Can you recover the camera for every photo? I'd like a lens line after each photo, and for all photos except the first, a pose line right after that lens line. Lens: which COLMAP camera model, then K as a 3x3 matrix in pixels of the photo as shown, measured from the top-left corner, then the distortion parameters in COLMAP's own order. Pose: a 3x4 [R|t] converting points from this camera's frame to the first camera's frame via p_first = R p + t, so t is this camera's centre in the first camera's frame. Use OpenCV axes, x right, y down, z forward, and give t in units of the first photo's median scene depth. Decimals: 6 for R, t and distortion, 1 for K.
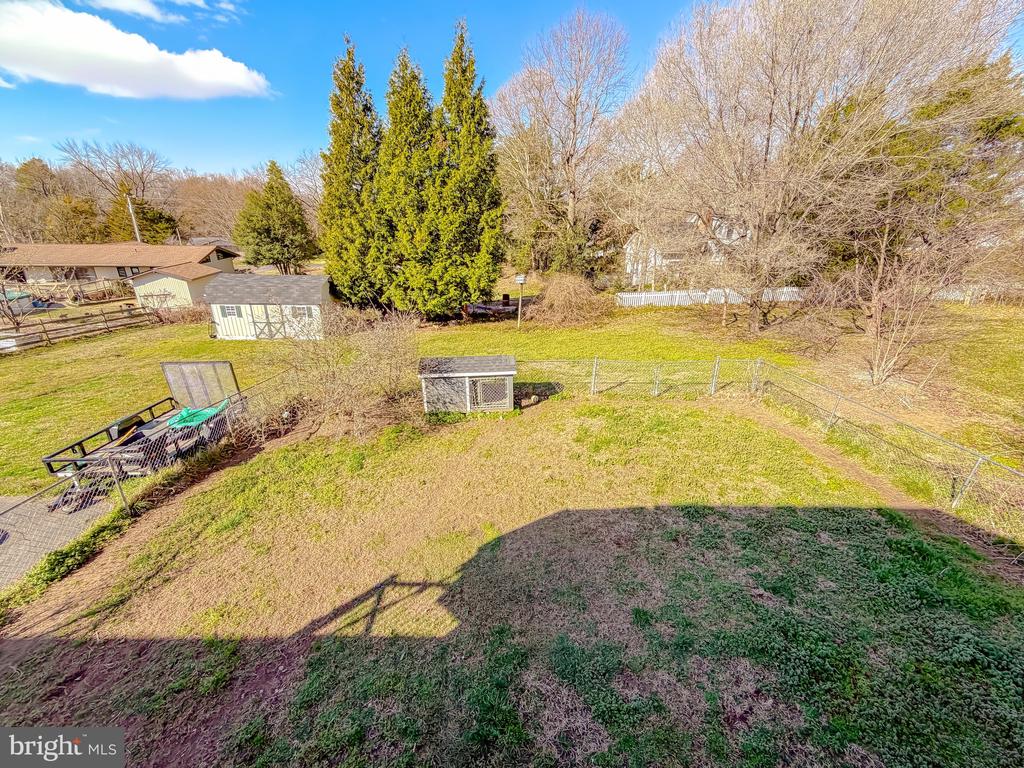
lens RADIAL K [[420.5, 0, 507.1], [0, 420.5, 390.1], [0, 0, 1]] dist [0.001579, 0.000519]
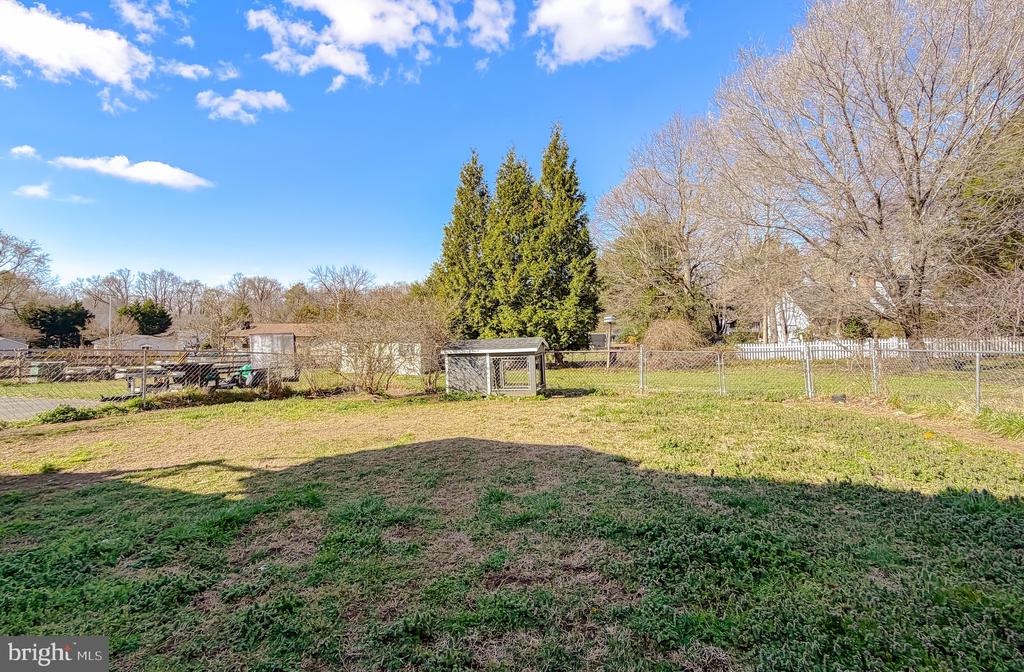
lens RADIAL K [[428.2, 0, 516.5], [0, 428.2, 331.3], [0, 0, 1]] dist [0.003903, 0.000043]
pose [[0.939358, -0.027100, -0.341865, 0.178473], [-0.108301, 0.922415, -0.370705, 0.162162], [0.325387, 0.385249, 0.863543, 0.087842]]
